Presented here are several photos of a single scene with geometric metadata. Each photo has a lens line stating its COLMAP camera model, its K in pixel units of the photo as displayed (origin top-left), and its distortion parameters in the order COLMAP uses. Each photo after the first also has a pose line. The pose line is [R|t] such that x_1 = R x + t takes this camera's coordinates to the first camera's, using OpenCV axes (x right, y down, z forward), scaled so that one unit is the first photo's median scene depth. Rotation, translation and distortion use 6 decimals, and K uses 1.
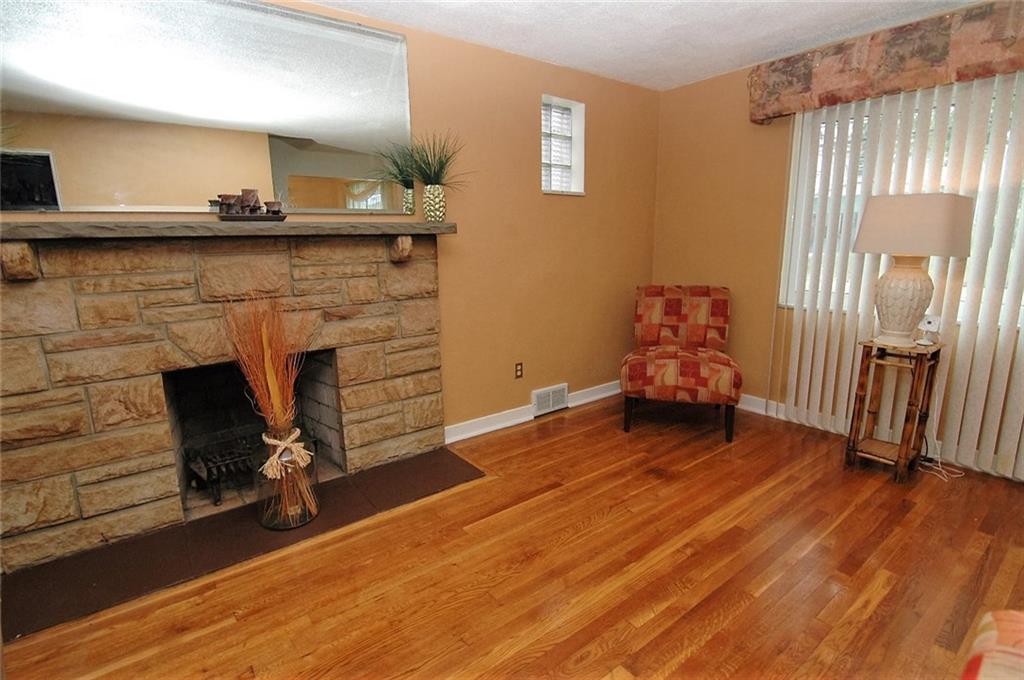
lens RADIAL K [[495.1, 0, 506.6], [0, 495.1, 339.2], [0, 0, 1]] dist [-0.001144, -0.012362]
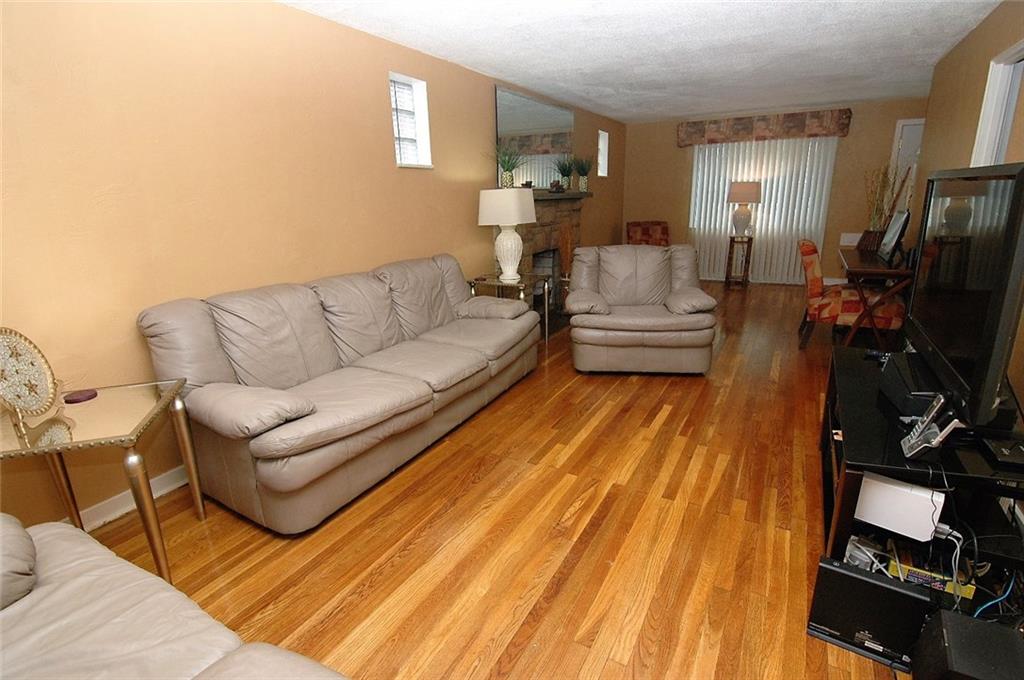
lens RADIAL K [[469.4, 0, 501.3], [0, 469.4, 359.5], [0, 0, 1]] dist [-0.039637, 0.000110]
pose [[0.928300, -0.138238, 0.345181, -1.383275], [0.096625, 0.986114, 0.135063, 0.202960], [-0.359059, -0.092026, 0.928767, -0.962129]]
